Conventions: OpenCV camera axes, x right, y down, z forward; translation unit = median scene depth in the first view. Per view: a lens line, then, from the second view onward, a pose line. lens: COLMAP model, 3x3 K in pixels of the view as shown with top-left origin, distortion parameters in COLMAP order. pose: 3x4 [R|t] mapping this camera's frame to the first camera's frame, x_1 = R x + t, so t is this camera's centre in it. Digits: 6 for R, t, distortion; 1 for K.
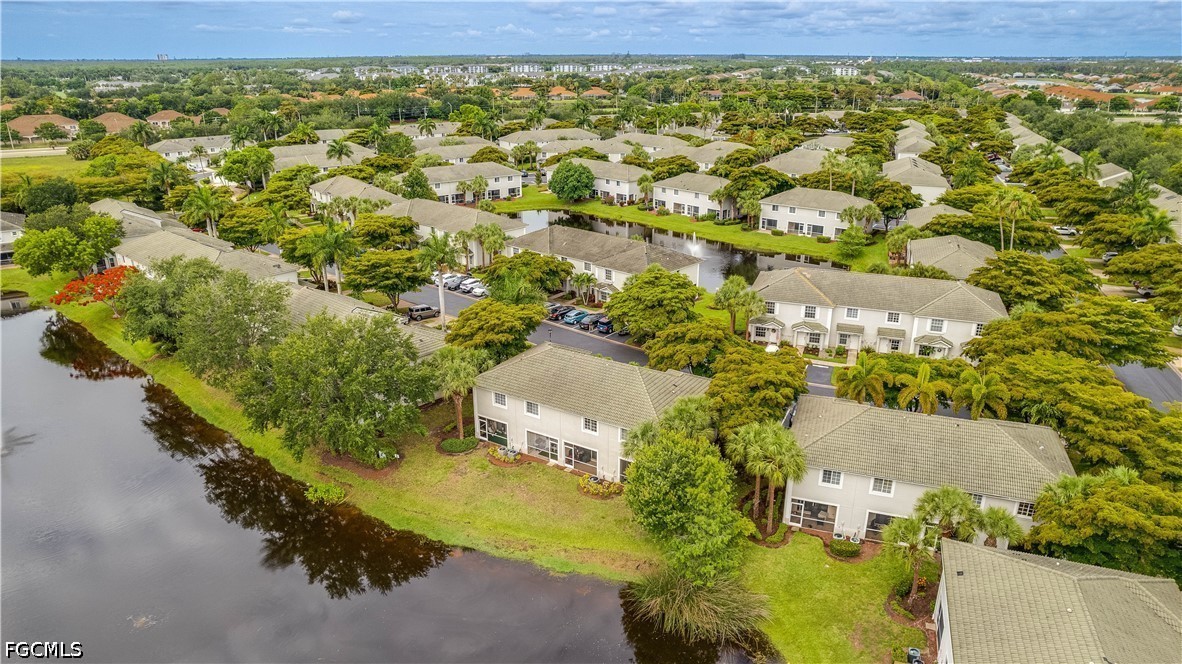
lens RADIAL K [[766.7, 0, 586.8], [0, 766.7, 339.2], [0, 0, 1]] dist [-0.078904, 0.071734]
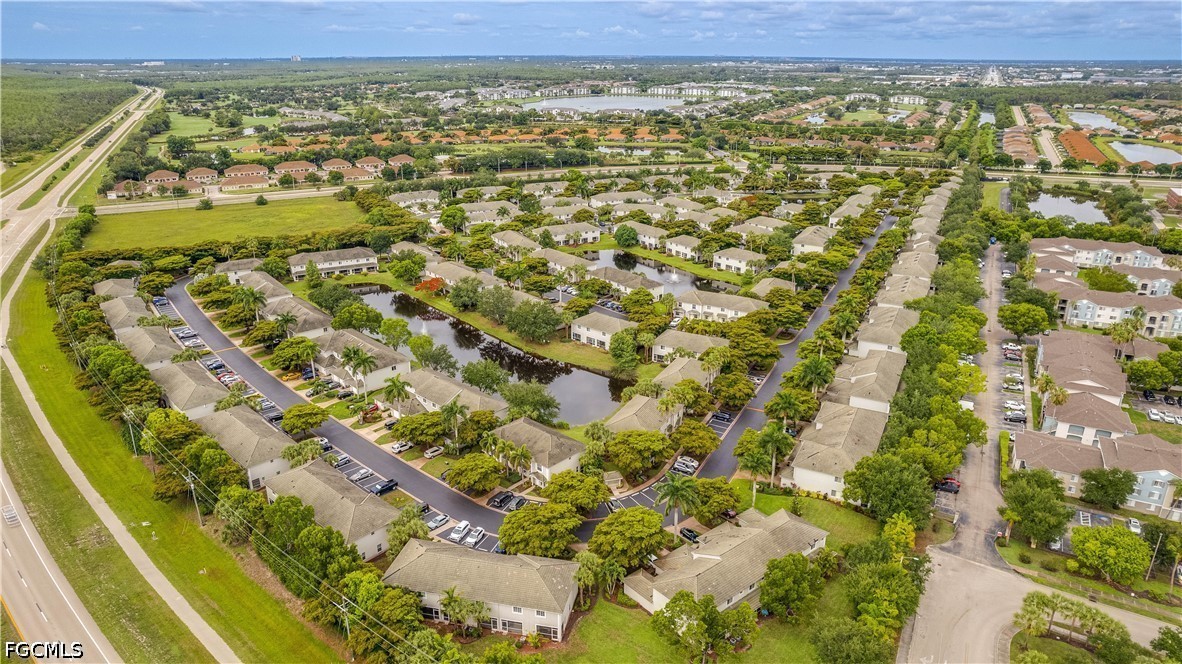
lens RADIAL K [[766.7, 0, 586.8], [0, 766.7, 339.2], [0, 0, 1]] dist [-0.078904, 0.071734]
pose [[0.991596, 0.050909, -0.118933, 0.250608], [-0.050173, 0.998698, 0.009173, 0.076535], [0.119246, -0.003129, 0.992860, -1.815710]]
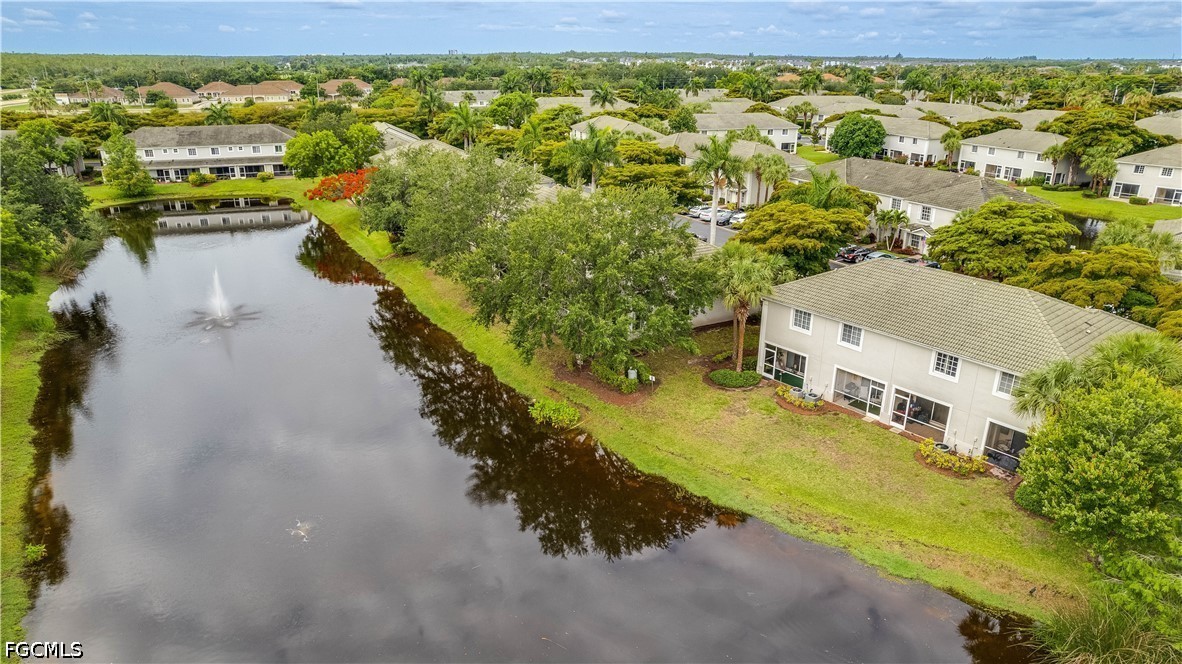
lens RADIAL K [[757.1, 0, 591.0], [0, 757.1, 332.0], [0, 0, 1]] dist [-0.058338, 0.043988]
pose [[0.950548, 0.113264, -0.289187, -0.073741], [-0.115320, 0.993278, 0.009979, 0.080832], [0.288374, 0.023863, 0.957221, 0.208961]]
